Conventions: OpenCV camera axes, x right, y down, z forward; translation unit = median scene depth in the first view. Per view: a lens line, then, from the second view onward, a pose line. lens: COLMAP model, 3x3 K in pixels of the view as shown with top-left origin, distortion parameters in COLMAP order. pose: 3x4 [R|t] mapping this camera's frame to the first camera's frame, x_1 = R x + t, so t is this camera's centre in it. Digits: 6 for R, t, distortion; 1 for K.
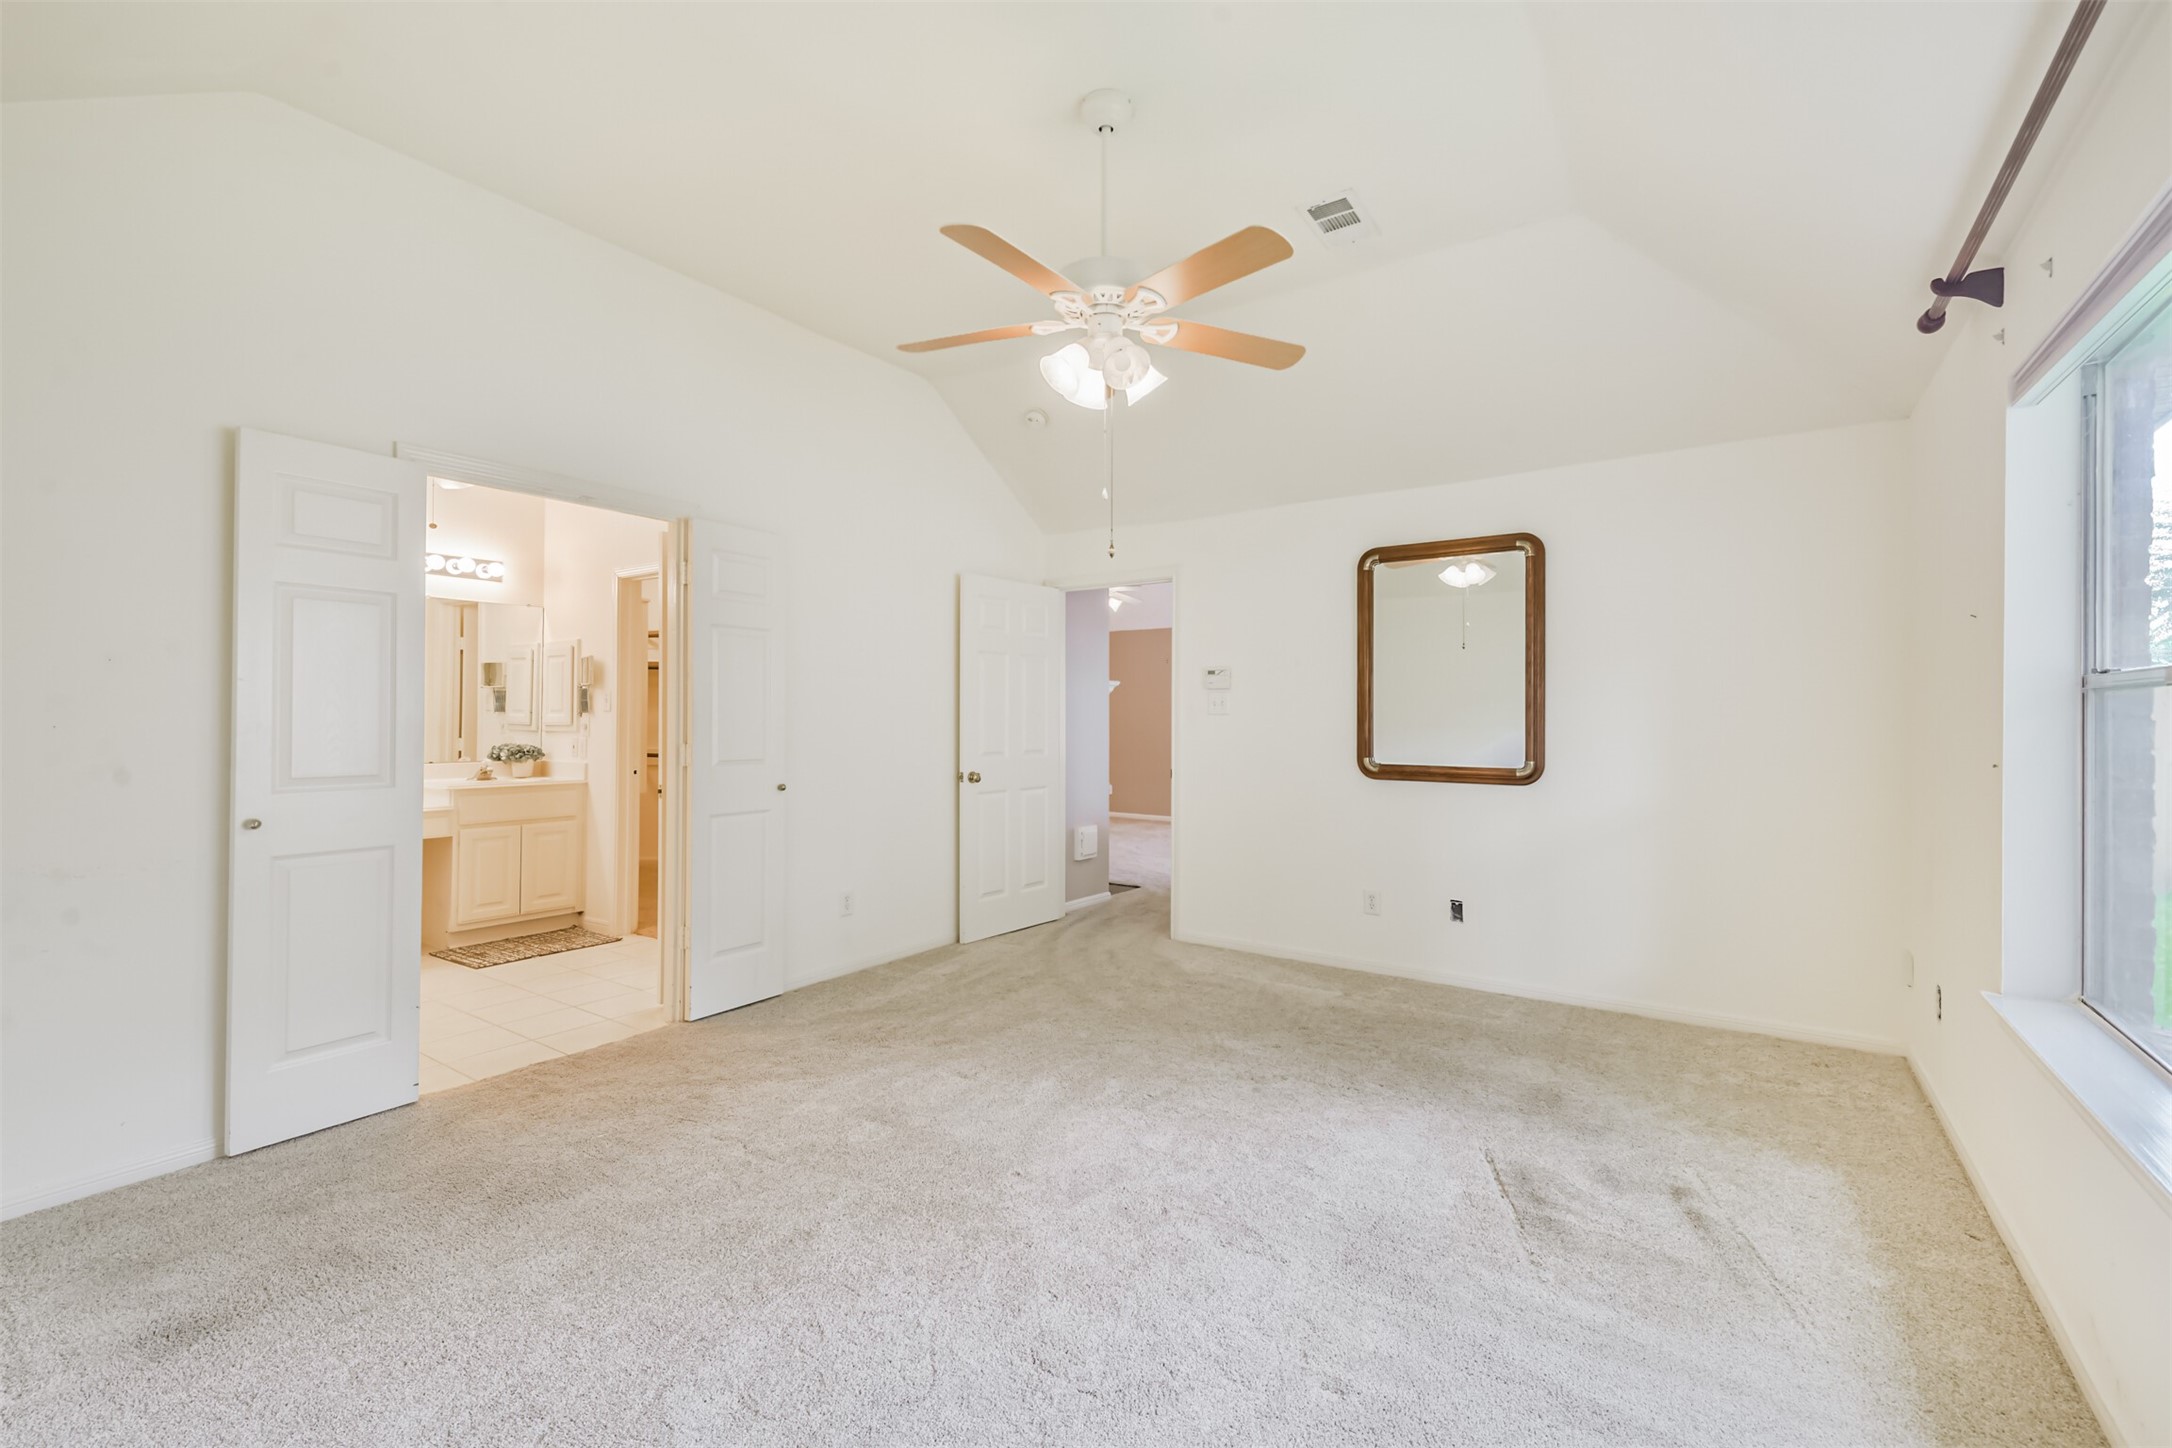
lens RADIAL K [[936.7, 0, 1086.0], [0, 936.7, 714.6], [0, 0, 1]] dist [0.014504, -0.005407]
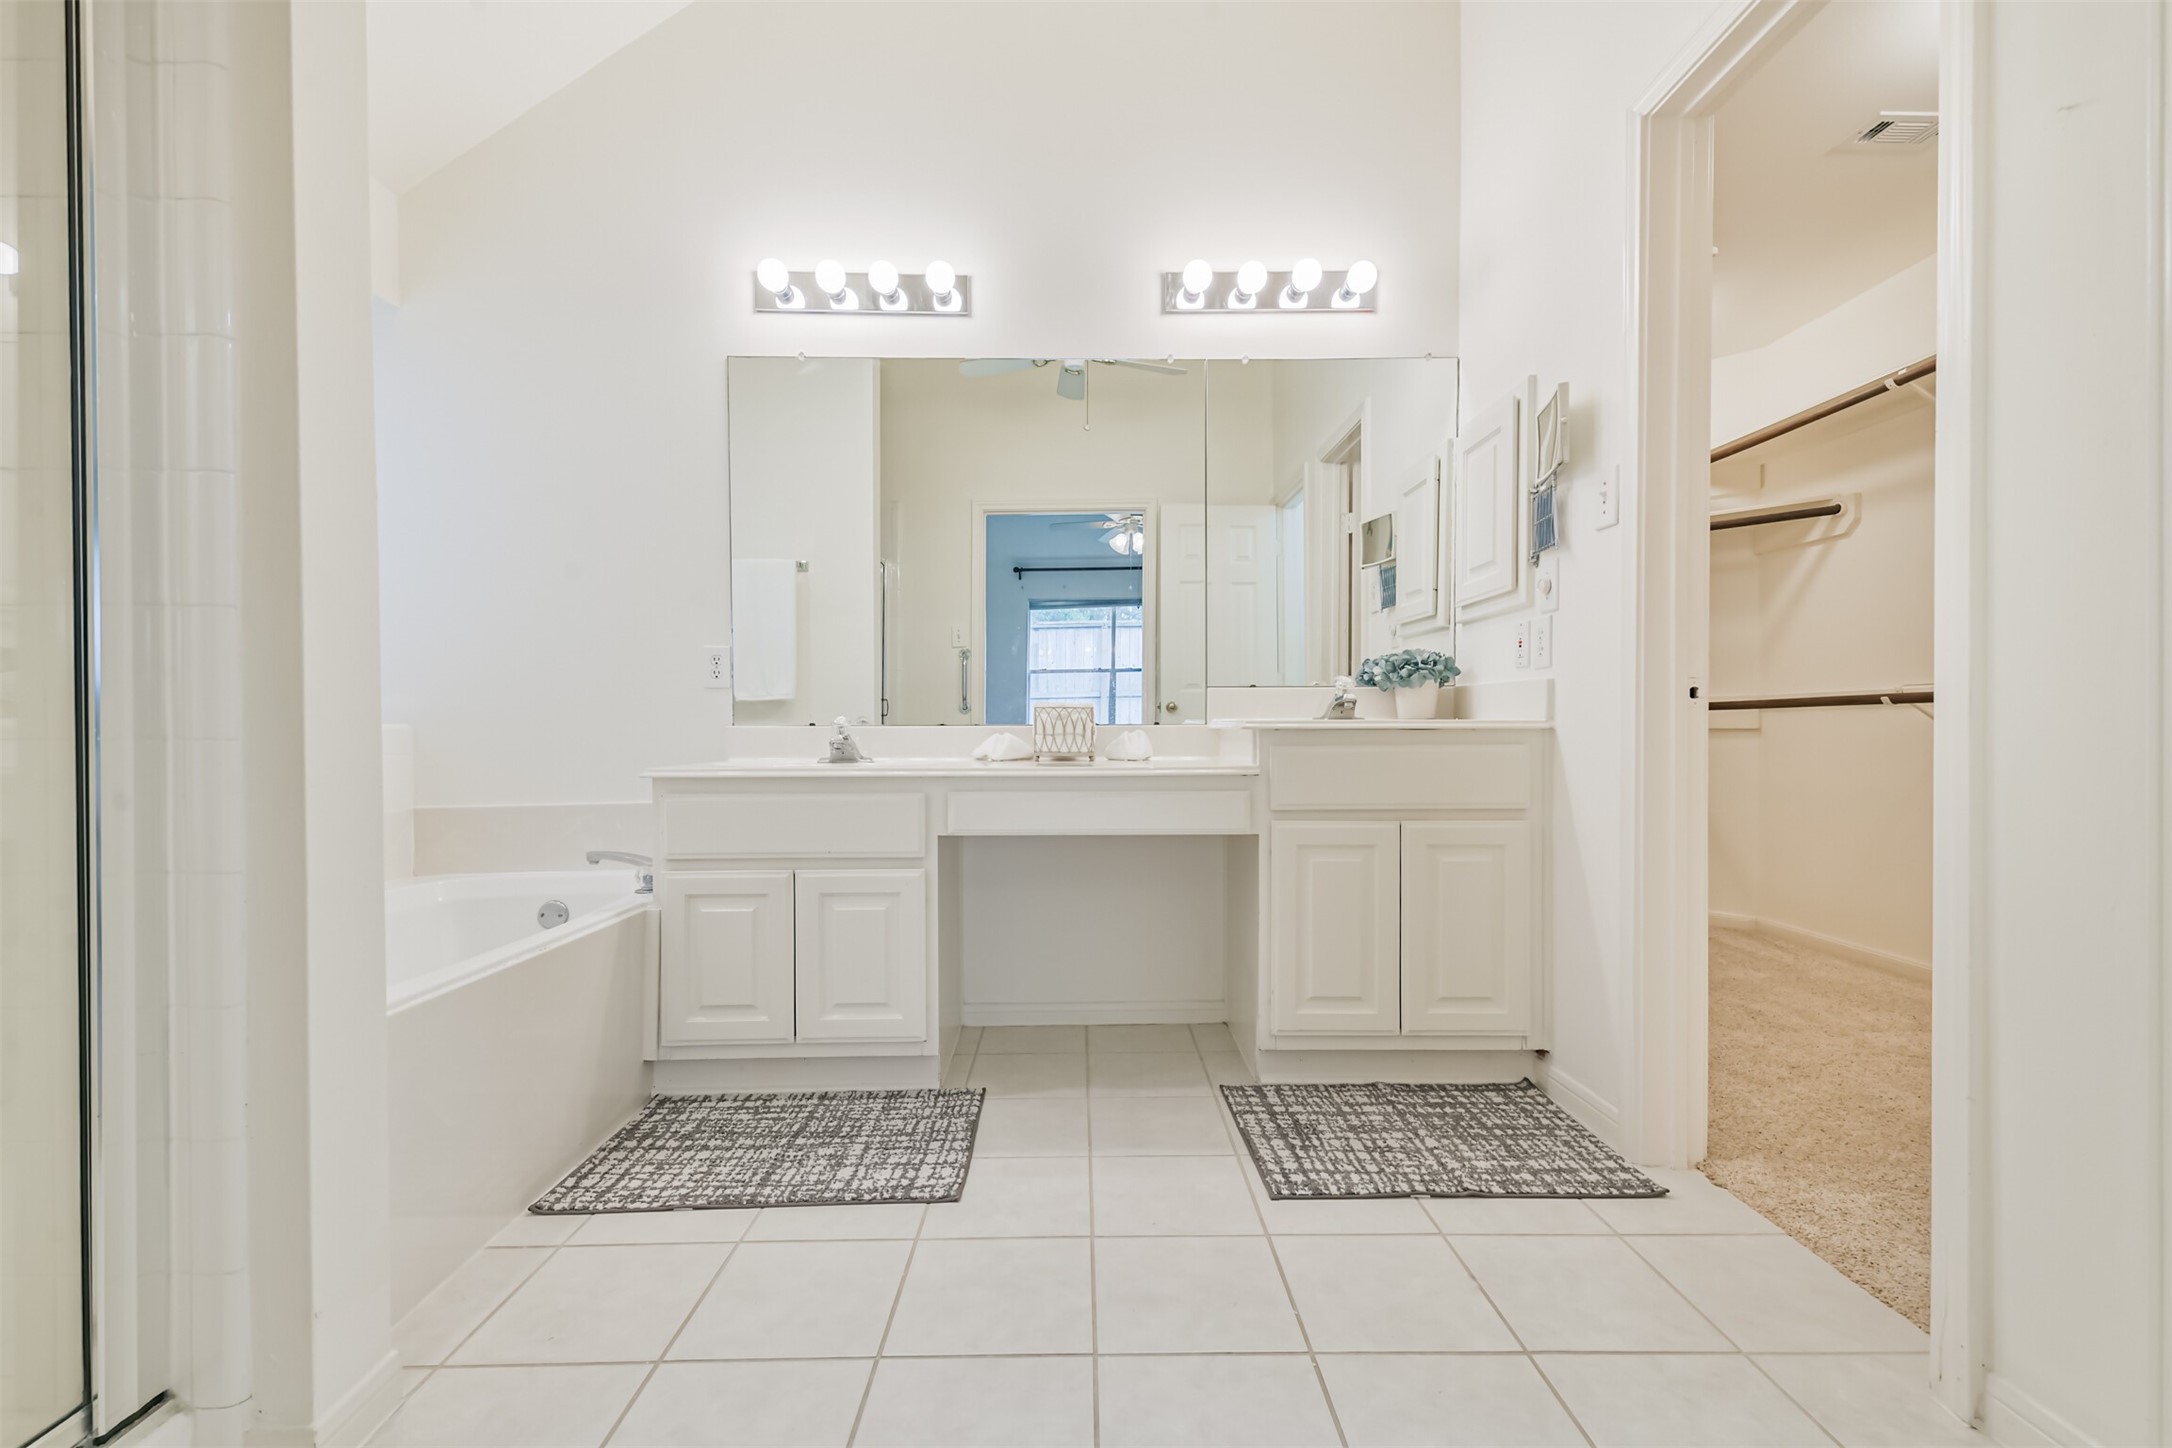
lens RADIAL K [[936.7, 0, 1083.6], [0, 936.7, 726.6], [0, 0, 1]] dist [0.014504, -0.005407]
pose [[0.591327, -0.001497, -0.806430, -0.322426], [0.005895, 0.999980, 0.002467, 0.067294], [0.806410, -0.006212, 0.591324, 0.593933]]
